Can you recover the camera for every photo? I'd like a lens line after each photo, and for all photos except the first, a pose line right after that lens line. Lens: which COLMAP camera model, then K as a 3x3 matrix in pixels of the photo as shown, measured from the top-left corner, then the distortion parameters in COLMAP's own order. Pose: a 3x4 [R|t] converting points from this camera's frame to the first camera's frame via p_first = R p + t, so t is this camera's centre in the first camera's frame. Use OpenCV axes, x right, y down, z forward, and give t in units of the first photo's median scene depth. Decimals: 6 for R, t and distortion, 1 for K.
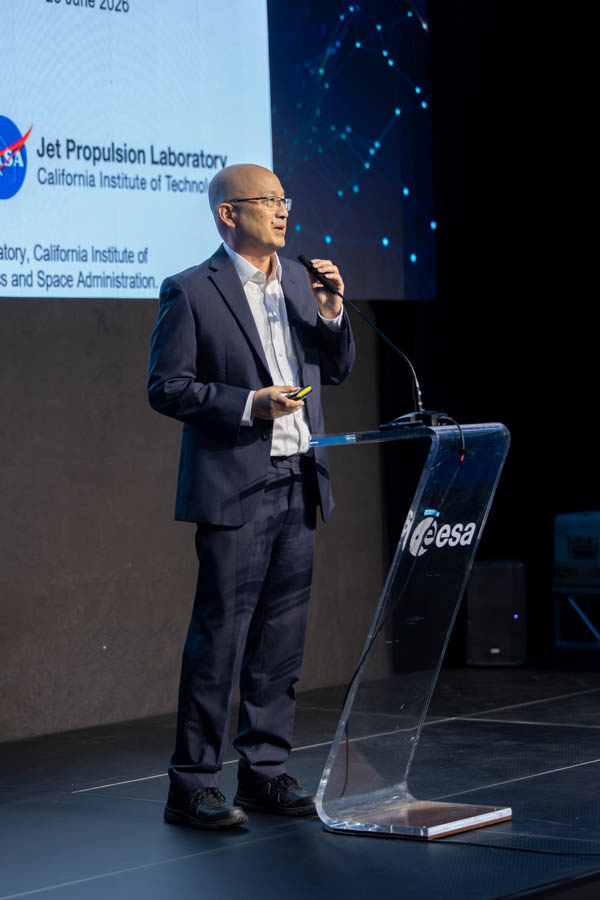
lens RADIAL K [[2792.9, 0, 301.5], [0, 2792.9, 449.9], [0, 0, 1]] dist [-0.208538, 0.000000]
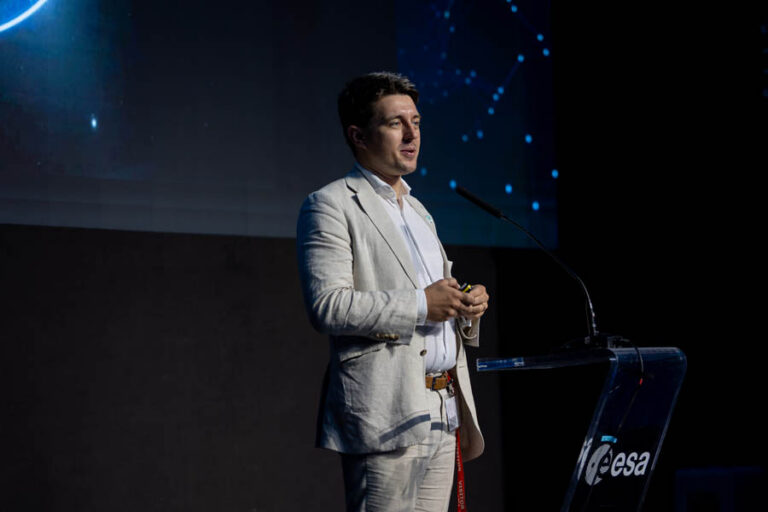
lens RADIAL K [[2661.8, 0, 382.1], [0, 2661.8, 256.1], [0, 0, 1]] dist [-0.228266, 0.000000]
pose [[0.999886, 0.007324, 0.013201, -0.041735], [-0.006393, 0.997576, -0.069292, 0.022947], [-0.013677, 0.069199, 0.997509, 0.095312]]
